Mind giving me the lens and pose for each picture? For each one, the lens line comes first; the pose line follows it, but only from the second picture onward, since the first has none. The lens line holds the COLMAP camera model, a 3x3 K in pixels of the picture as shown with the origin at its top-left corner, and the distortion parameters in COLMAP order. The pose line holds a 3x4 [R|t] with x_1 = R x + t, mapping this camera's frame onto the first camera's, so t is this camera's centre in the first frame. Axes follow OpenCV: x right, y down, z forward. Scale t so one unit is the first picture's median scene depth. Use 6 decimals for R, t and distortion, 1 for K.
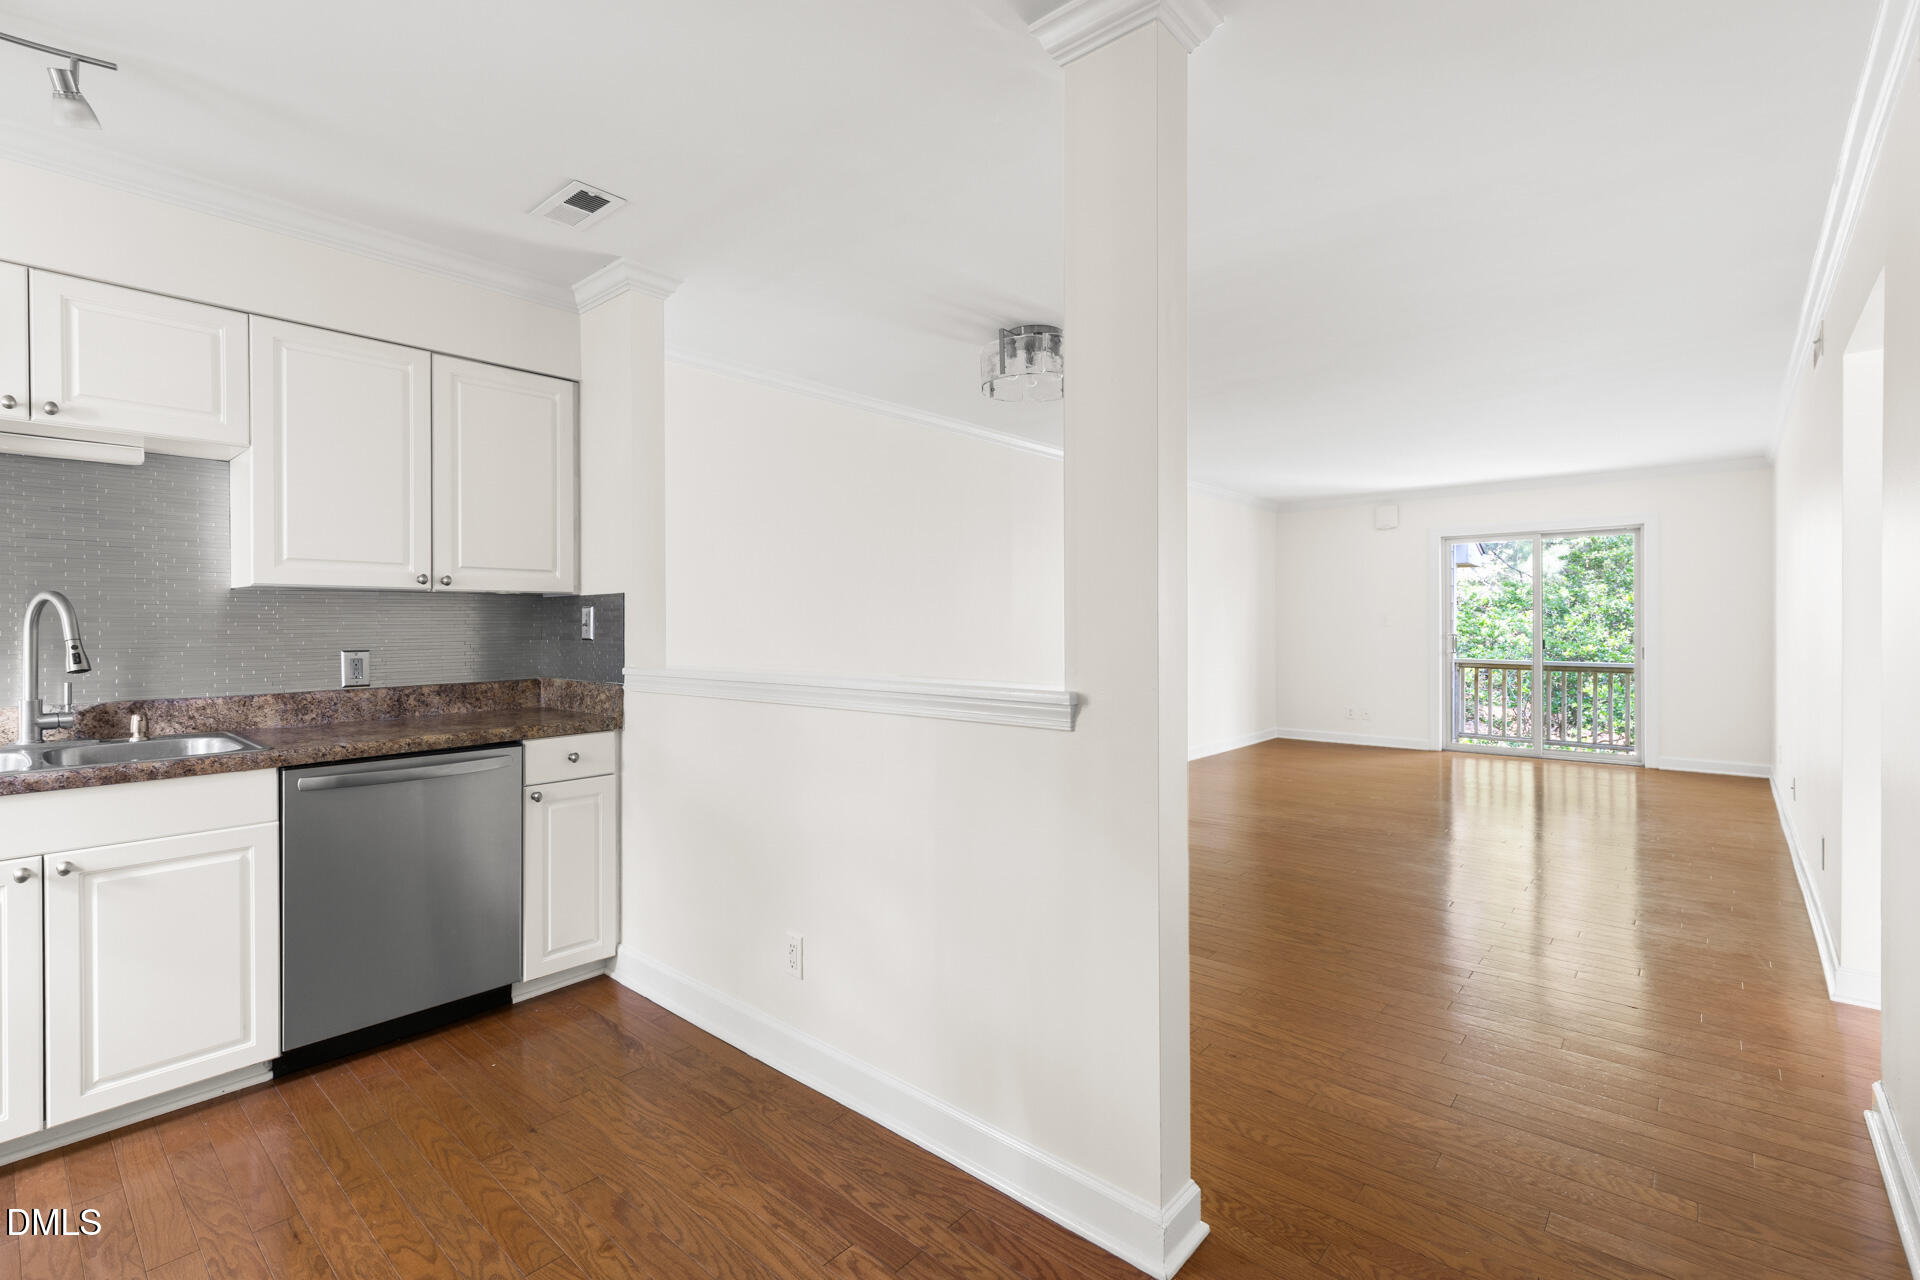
lens RADIAL K [[869.1, 0, 964.8], [0, 869.1, 623.0], [0, 0, 1]] dist [0.003387, 0.000587]
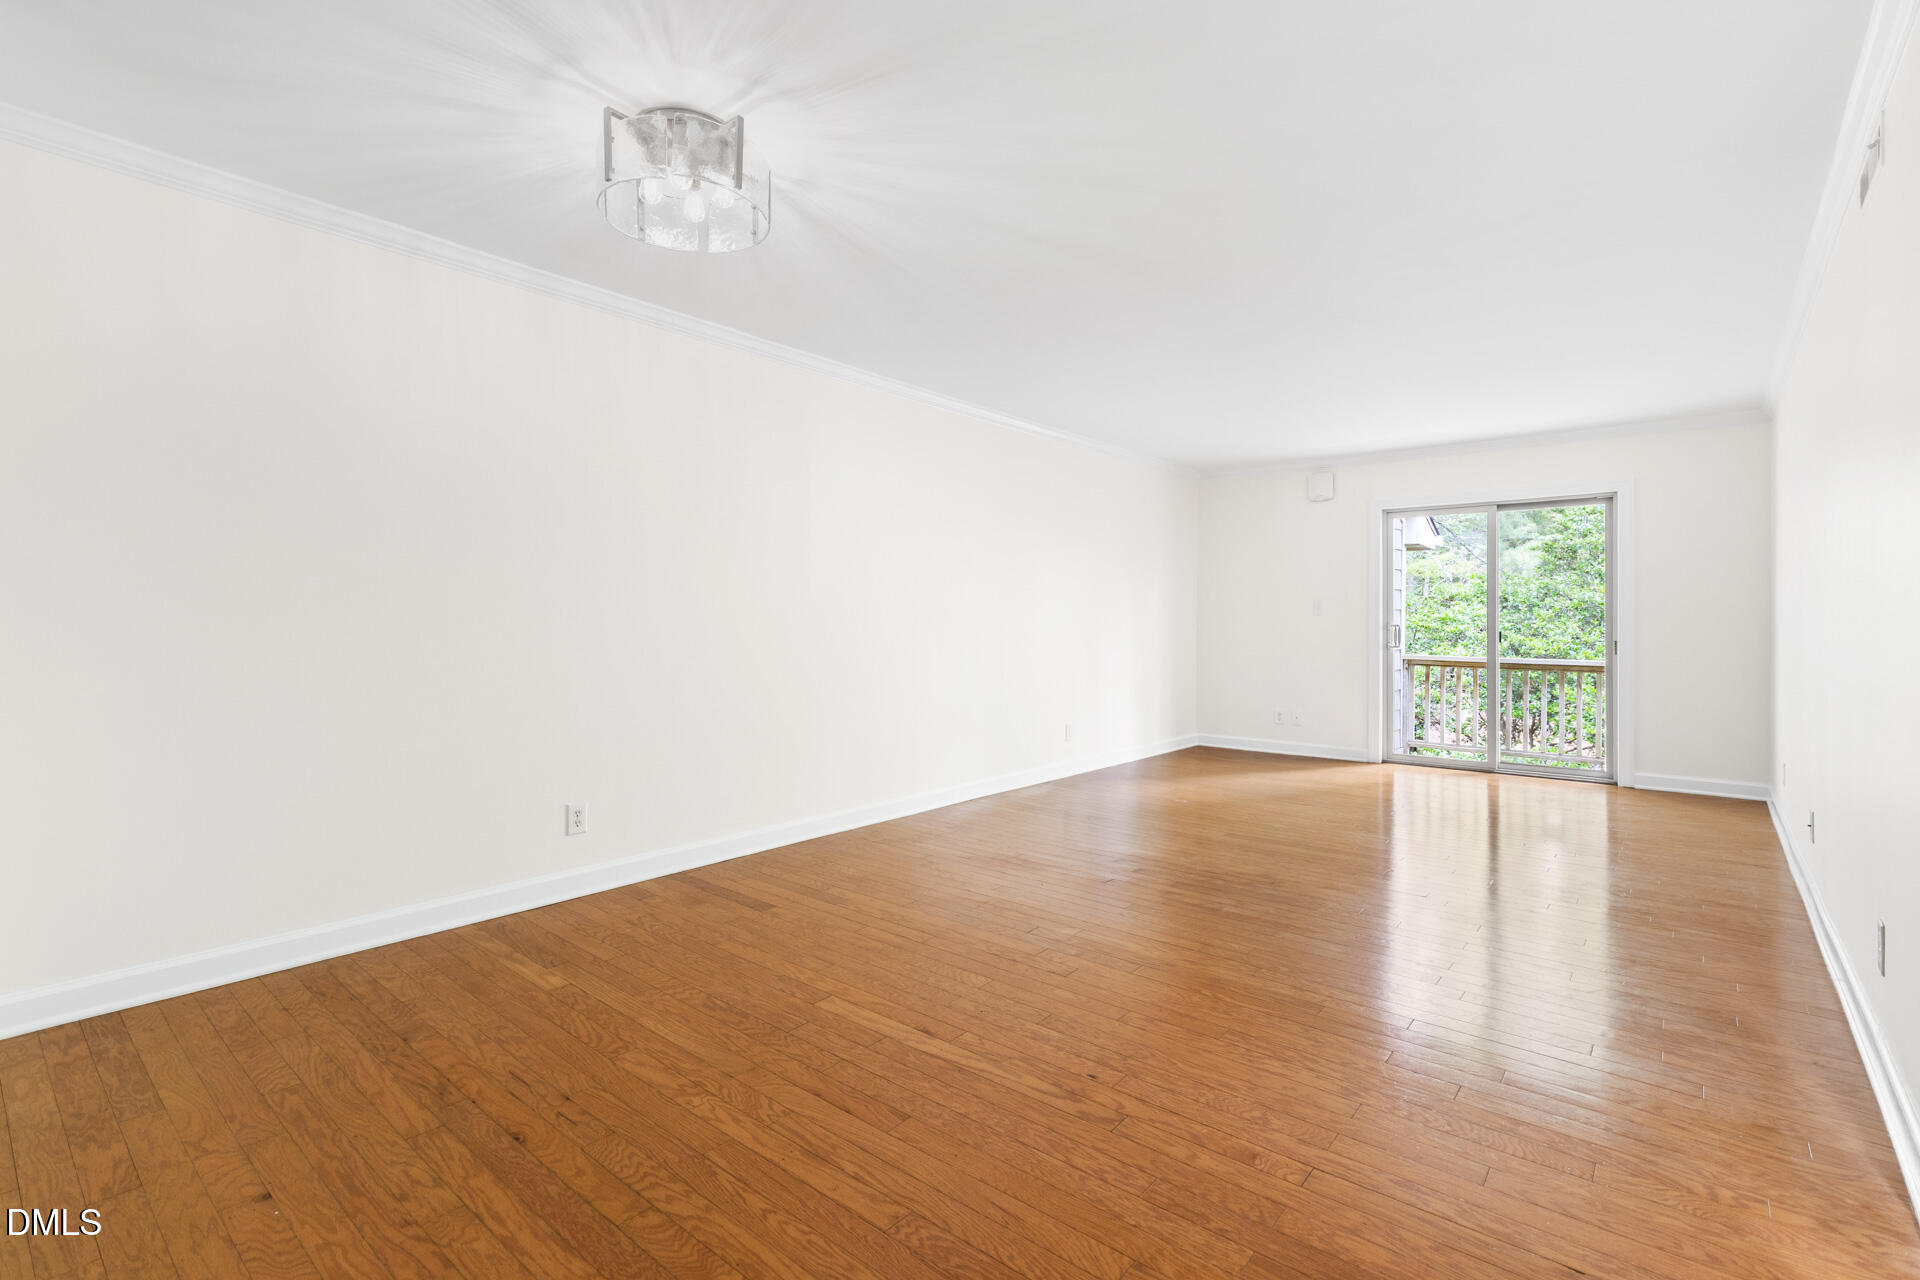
lens RADIAL K [[875.8, 0, 958.8], [0, 875.8, 613.1], [0, 0, 1]] dist [0.000149, 0.000237]
pose [[0.999885, 0.007843, 0.012966, 0.277345], [-0.007736, 0.999936, -0.008273, 0.026533], [-0.013030, 0.008171, 0.999882, 0.339821]]
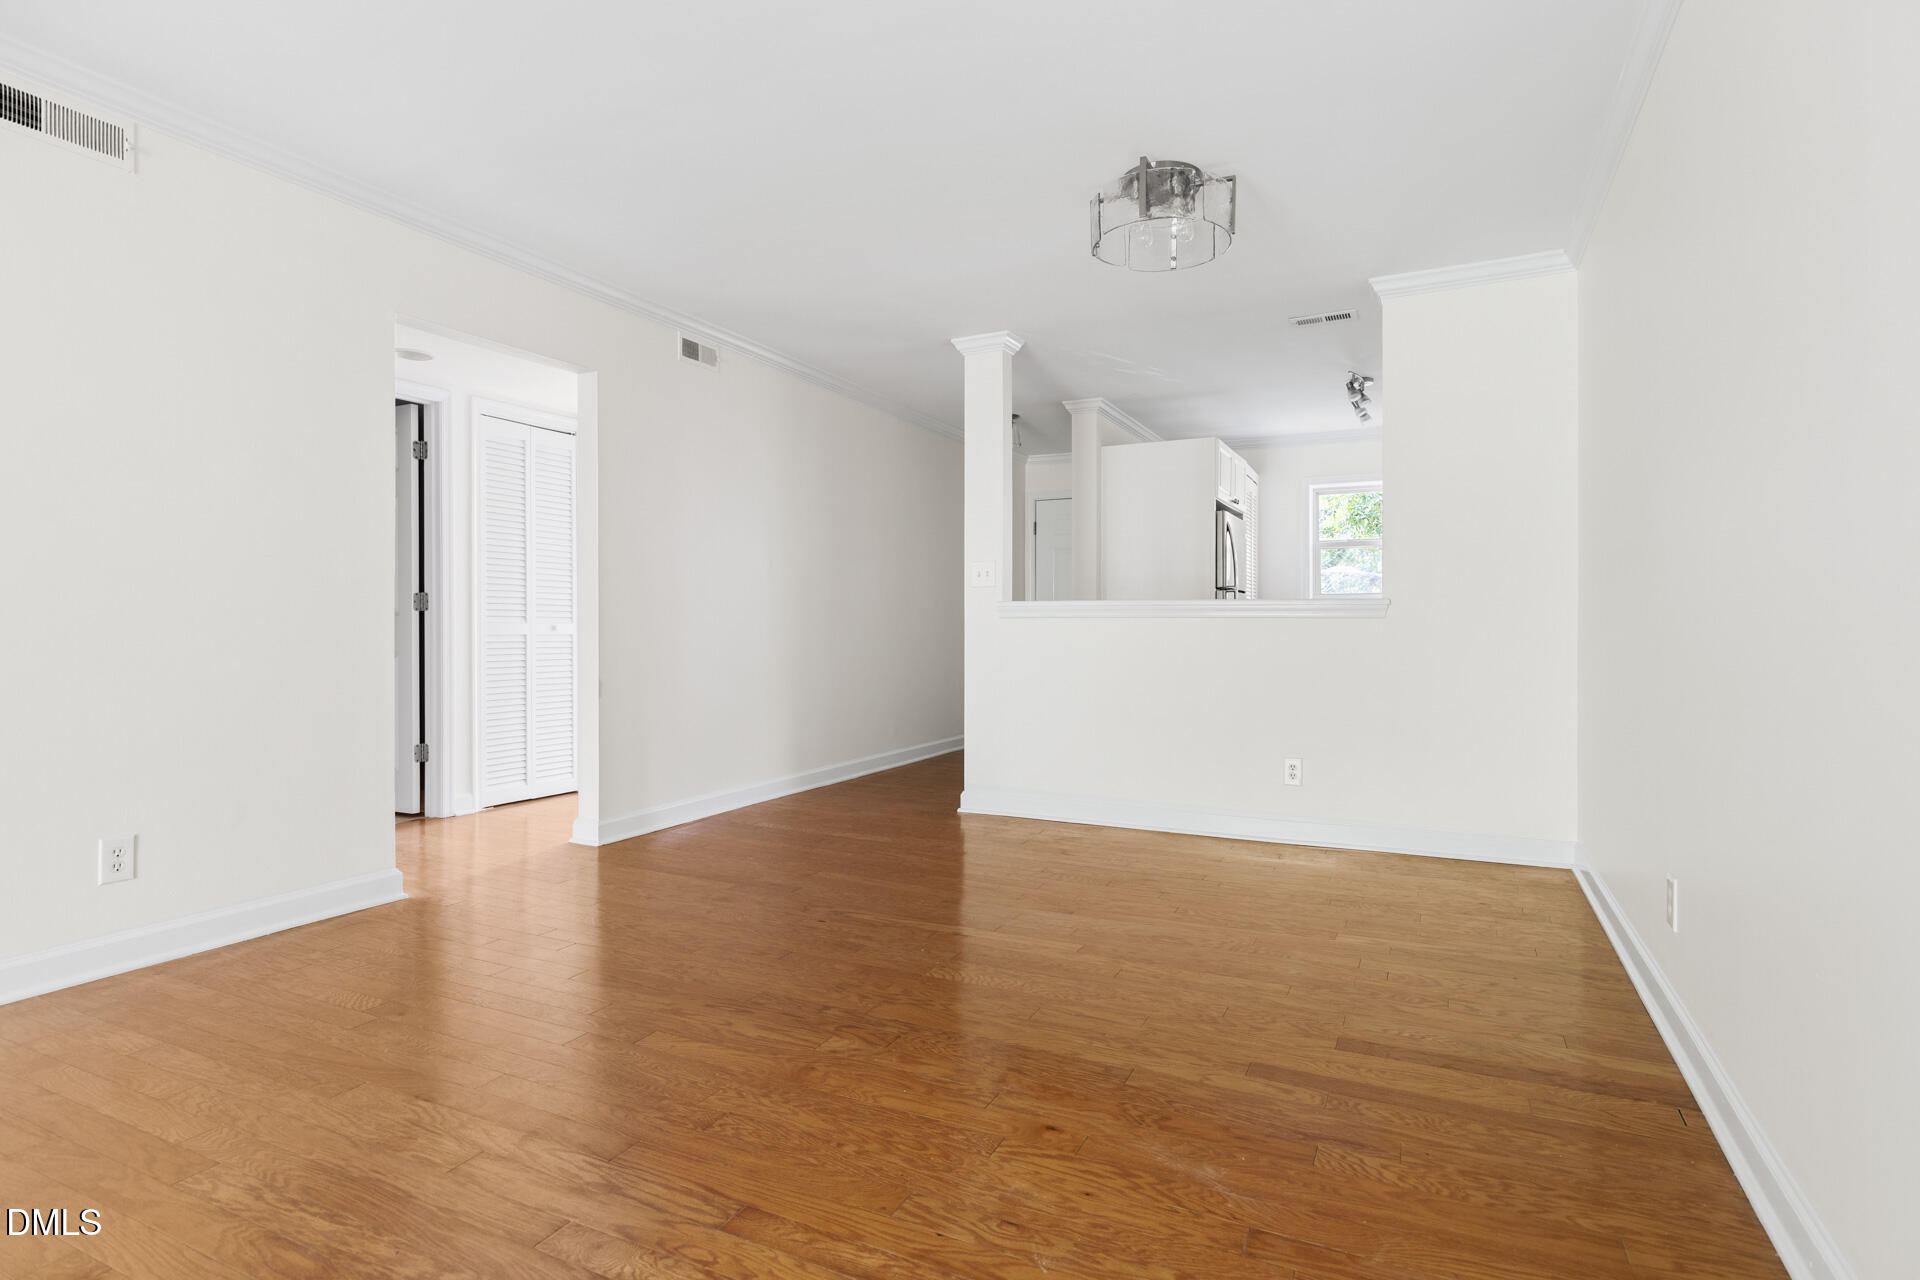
lens RADIAL K [[968.1, 0, 993.3], [0, 968.1, 637.3], [0, 0, 1]] dist [-0.000322, -0.000107]
pose [[-0.956633, 0.008286, -0.291178, 0.479126], [0.003139, 0.999831, 0.018139, 0.061724], [0.291279, 0.016438, -0.956497, 1.793232]]
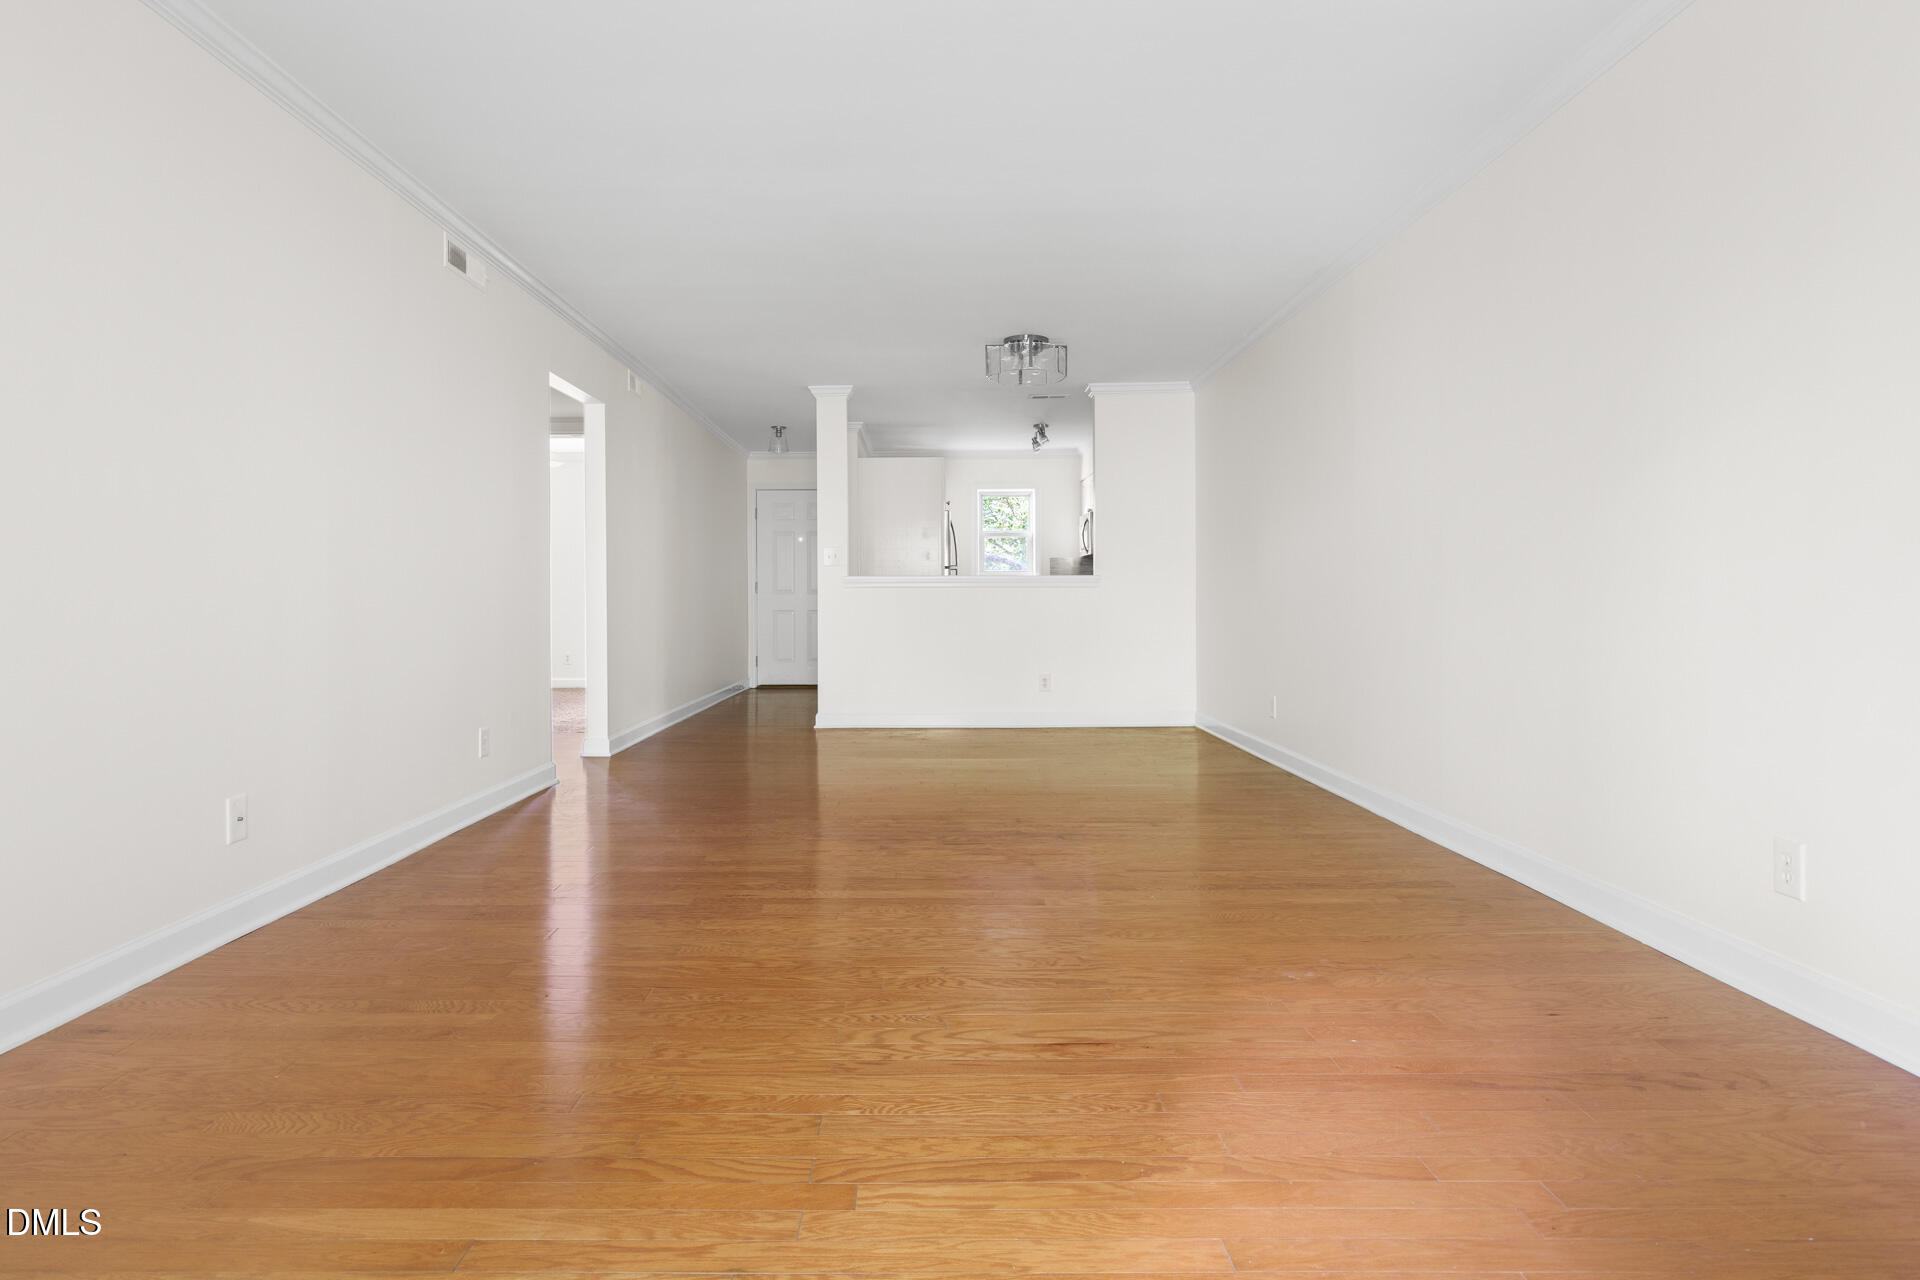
lens RADIAL K [[1045.7, 0, 955.6], [0, 1045.7, 620.3], [0, 0, 1]] dist [0.002953, 0.000374]
pose [[-0.734280, 0.023319, -0.678446, 1.319644], [0.007514, 0.999628, 0.026226, 0.071860], [0.678806, 0.014159, -0.734182, 2.163677]]
